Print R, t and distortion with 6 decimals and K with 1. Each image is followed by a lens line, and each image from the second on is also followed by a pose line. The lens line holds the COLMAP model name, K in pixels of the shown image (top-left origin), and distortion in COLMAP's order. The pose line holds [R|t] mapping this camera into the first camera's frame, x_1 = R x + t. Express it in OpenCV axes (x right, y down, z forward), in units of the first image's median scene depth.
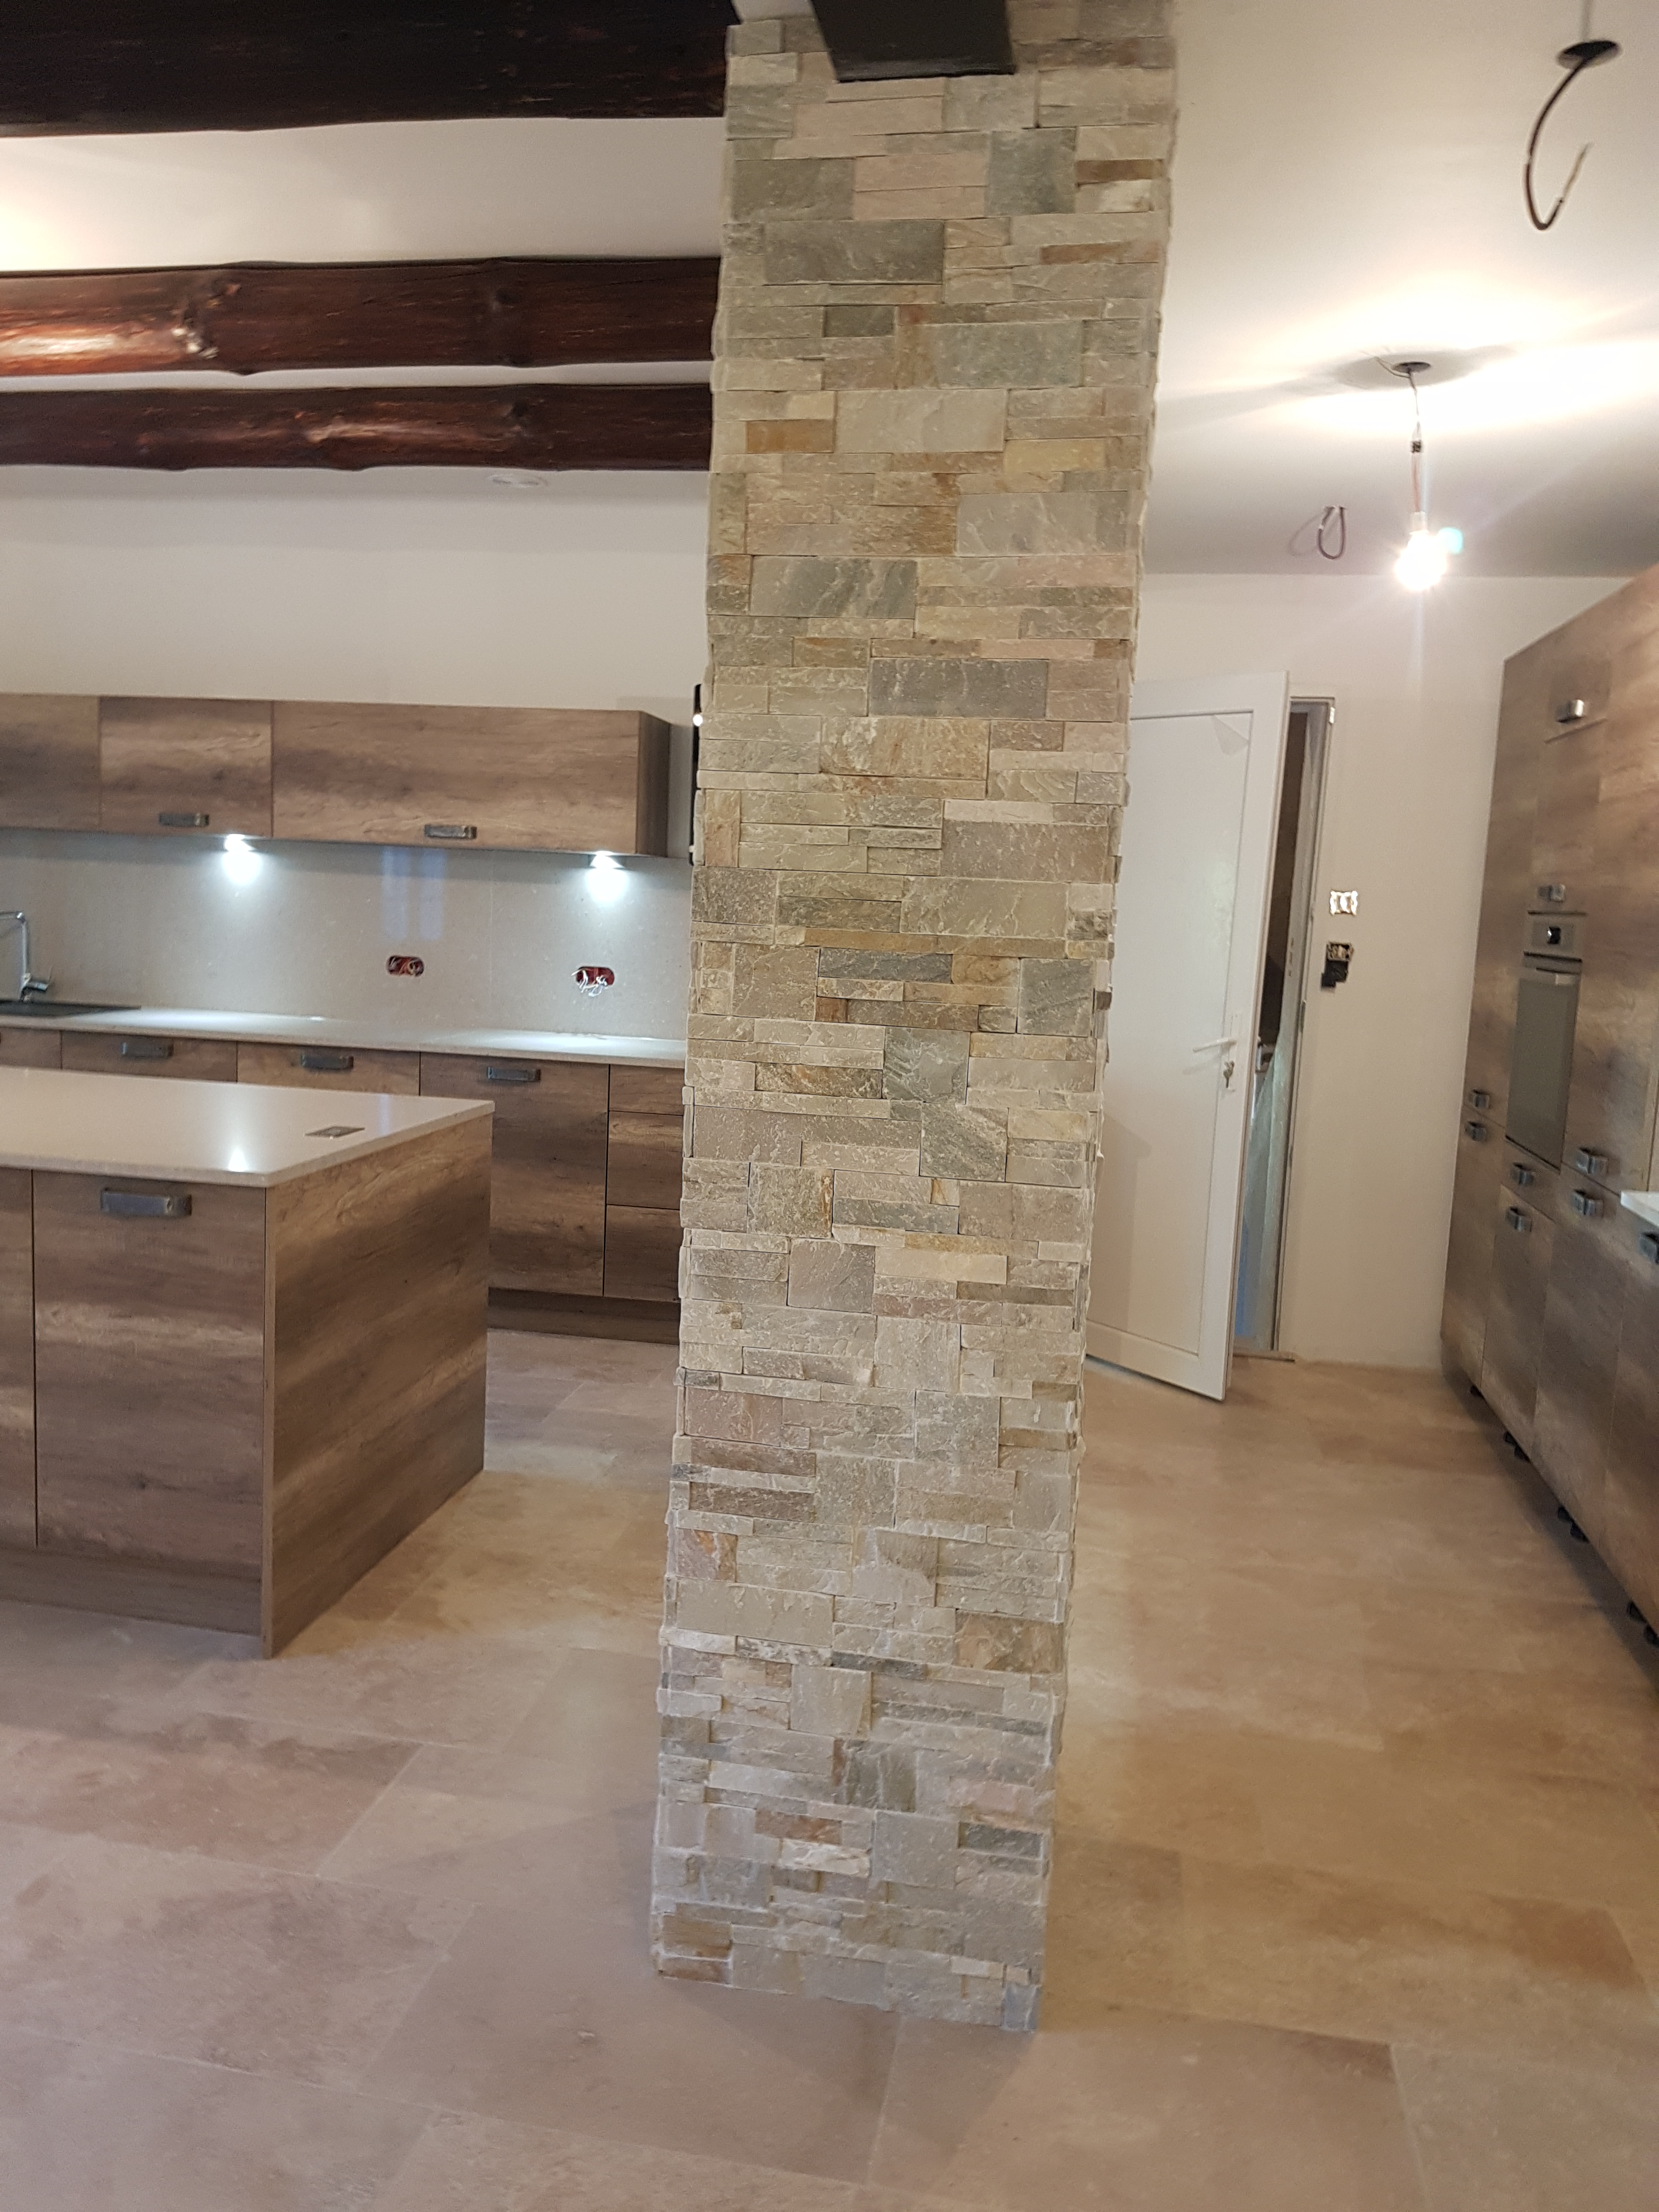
lens RADIAL K [[1728.1, 0, 784.7], [0, 1728.1, 1114.1], [0, 0, 1]] dist [0.077479, -0.146170]
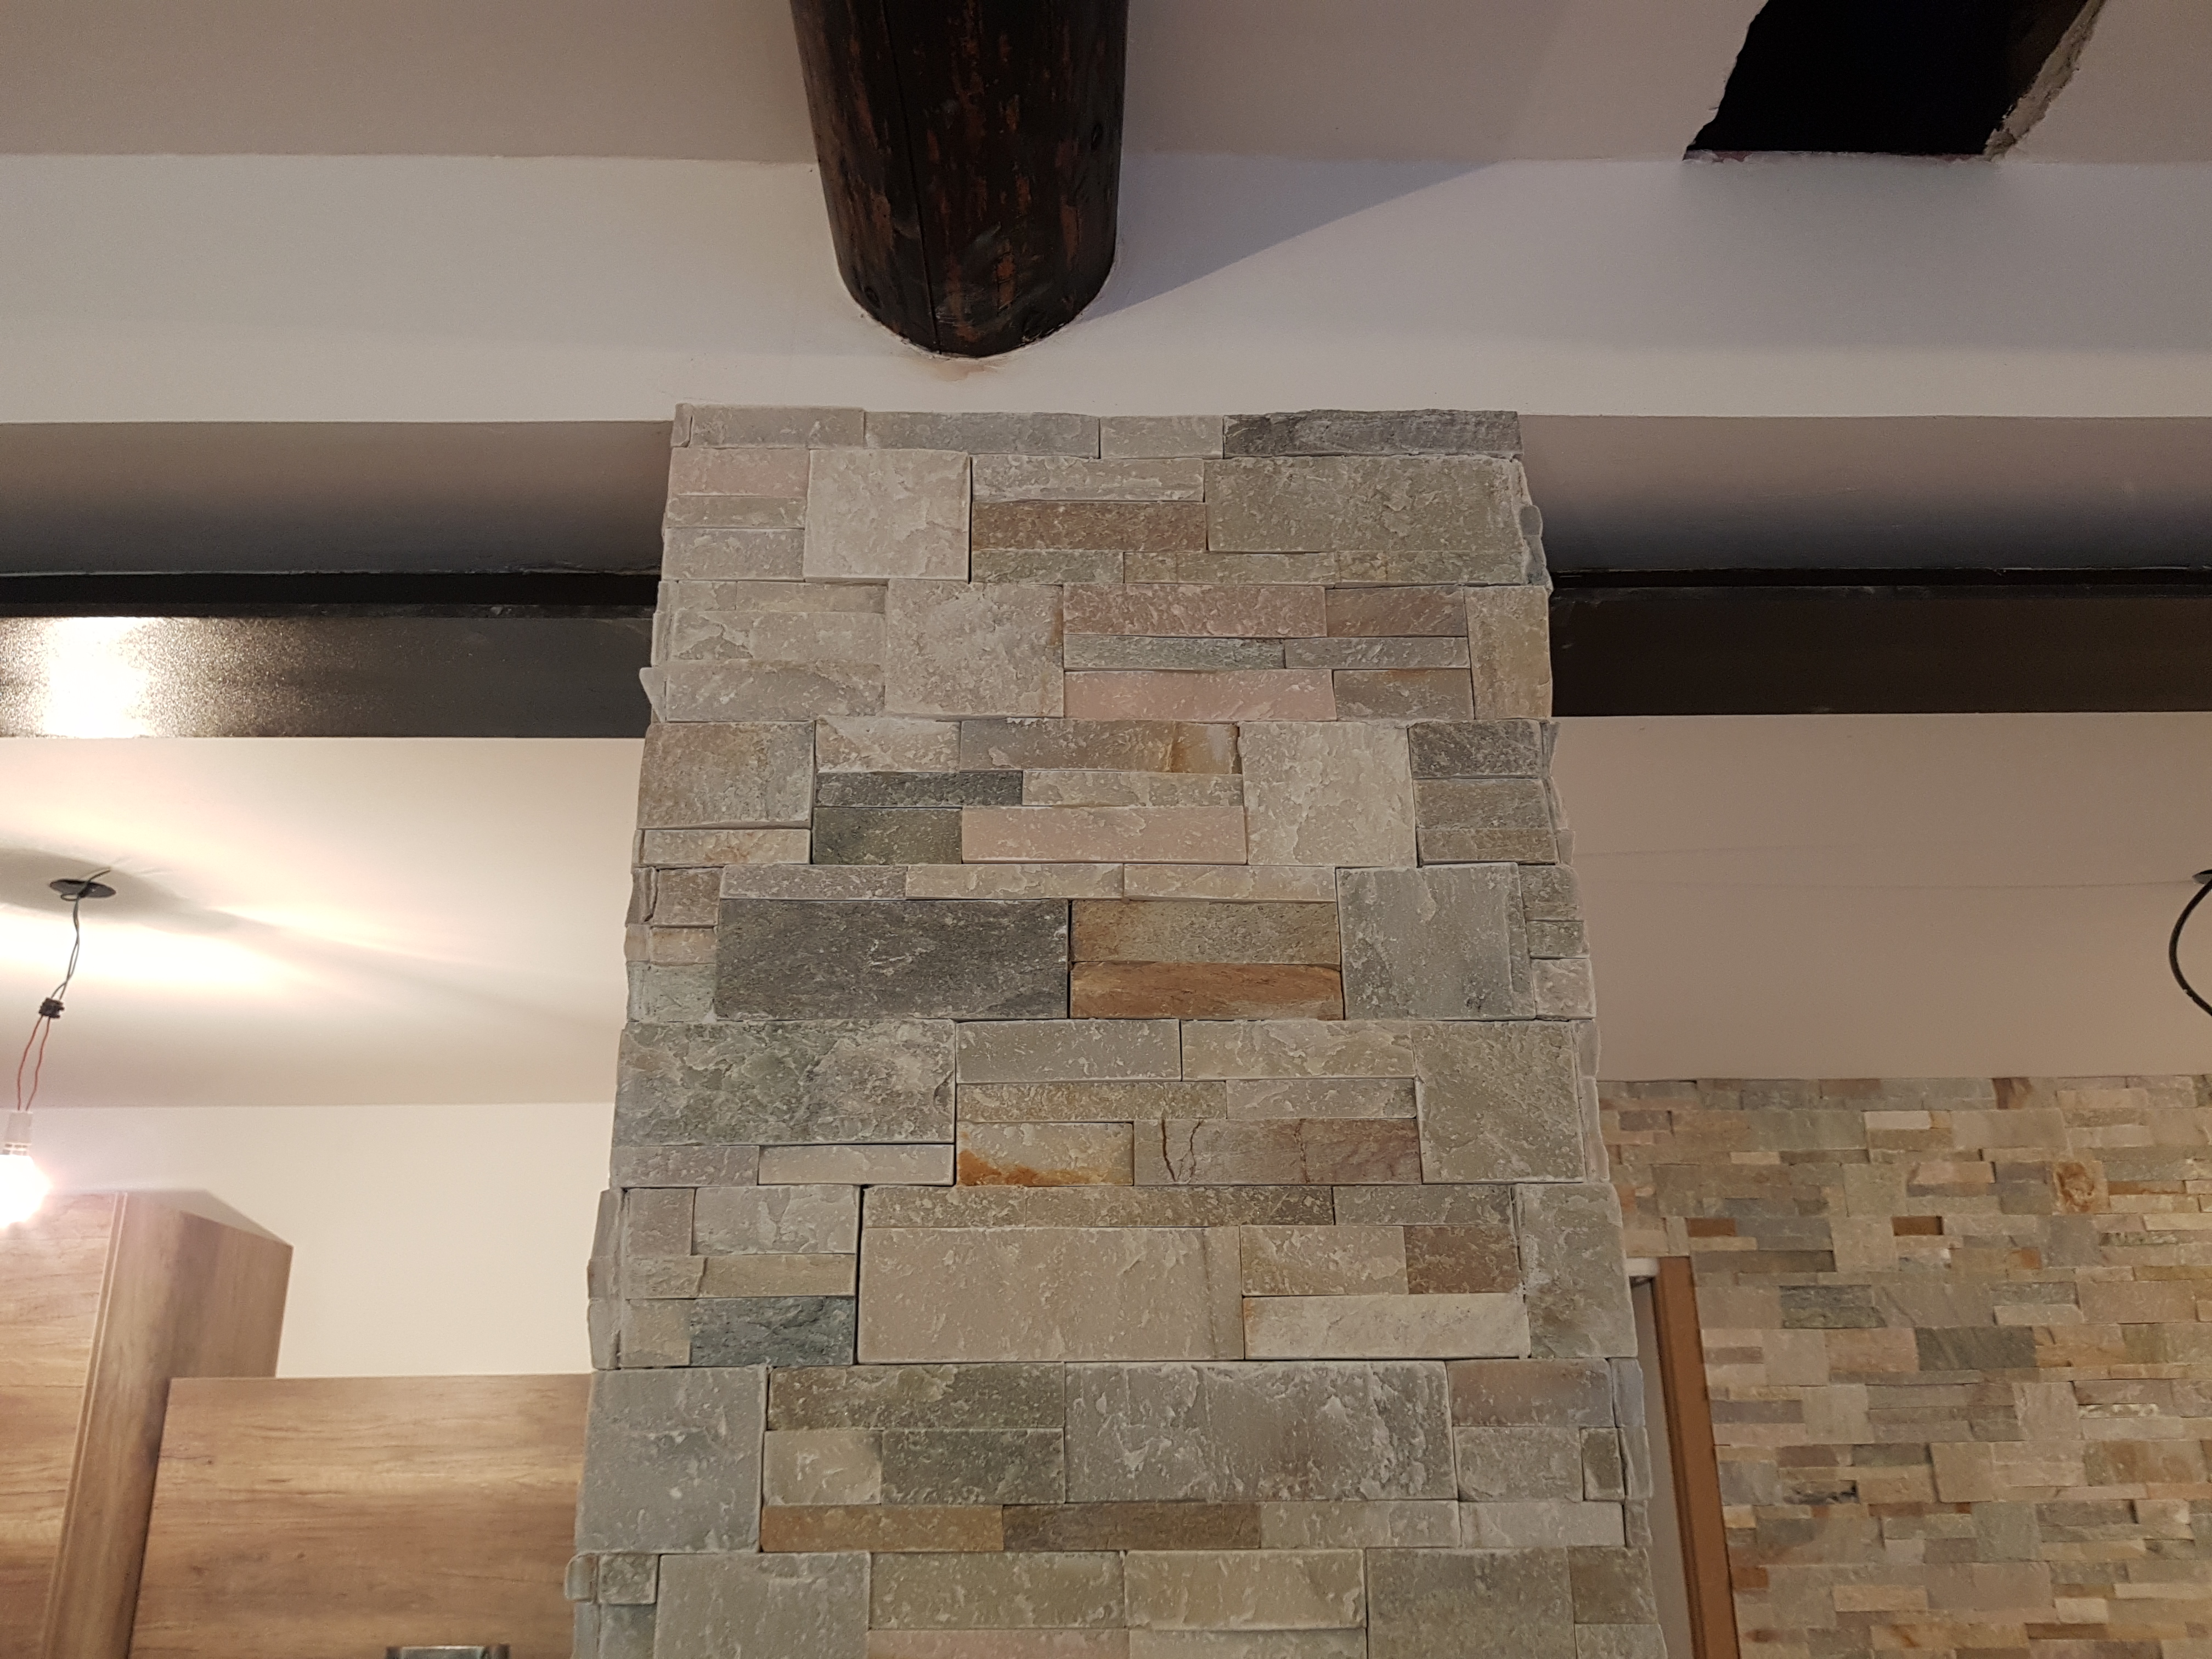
lens RADIAL K [[1728.1, 0, 1122.2], [0, 1728.1, 836.1], [0, 0, 1]] dist [0.077479, -0.146170]
pose [[-0.206996, 0.306393, 0.929126, -0.451311], [0.133215, 0.949677, -0.283491, -0.322841], [-0.969230, 0.065092, -0.237396, 1.160005]]
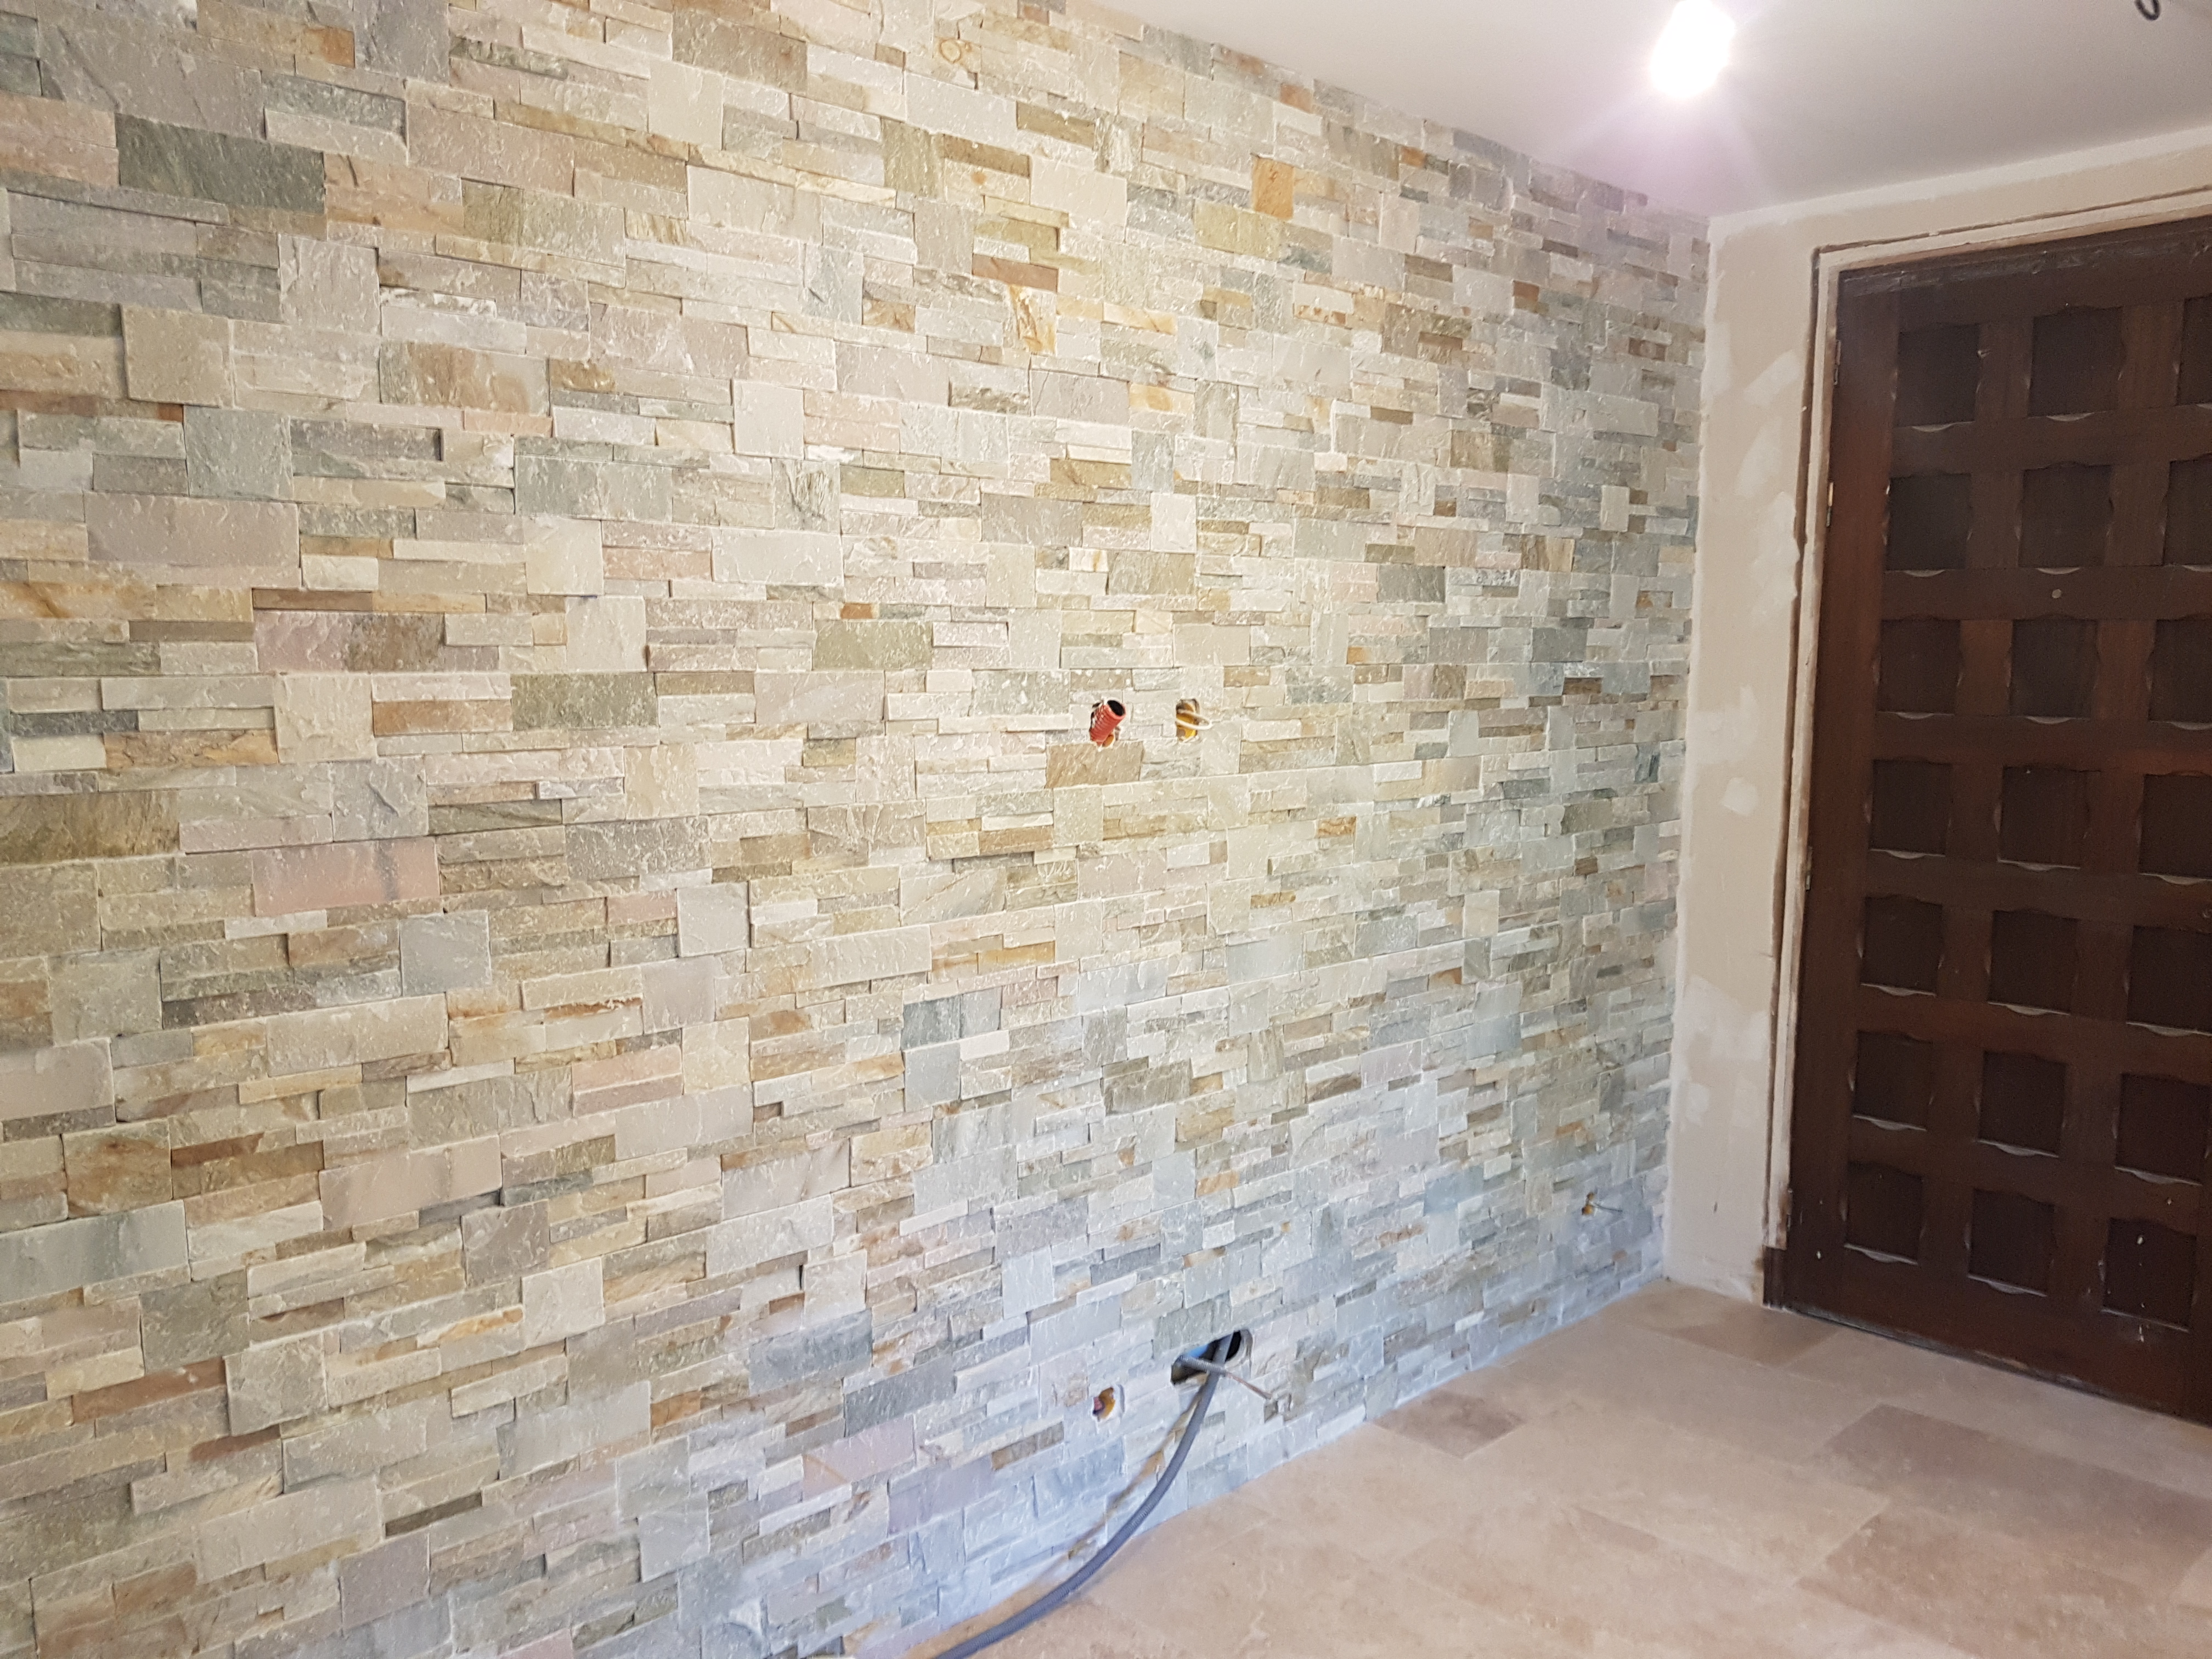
lens RADIAL K [[1728.1, 0, 1088.3], [0, 1728.1, 877.6], [0, 0, 1]] dist [0.077479, -0.146170]
pose [[-0.819188, -0.119968, 0.560837, -0.050182], [0.038590, 0.964132, 0.262603, -0.119147], [-0.572225, 0.236764, -0.785176, 0.718239]]
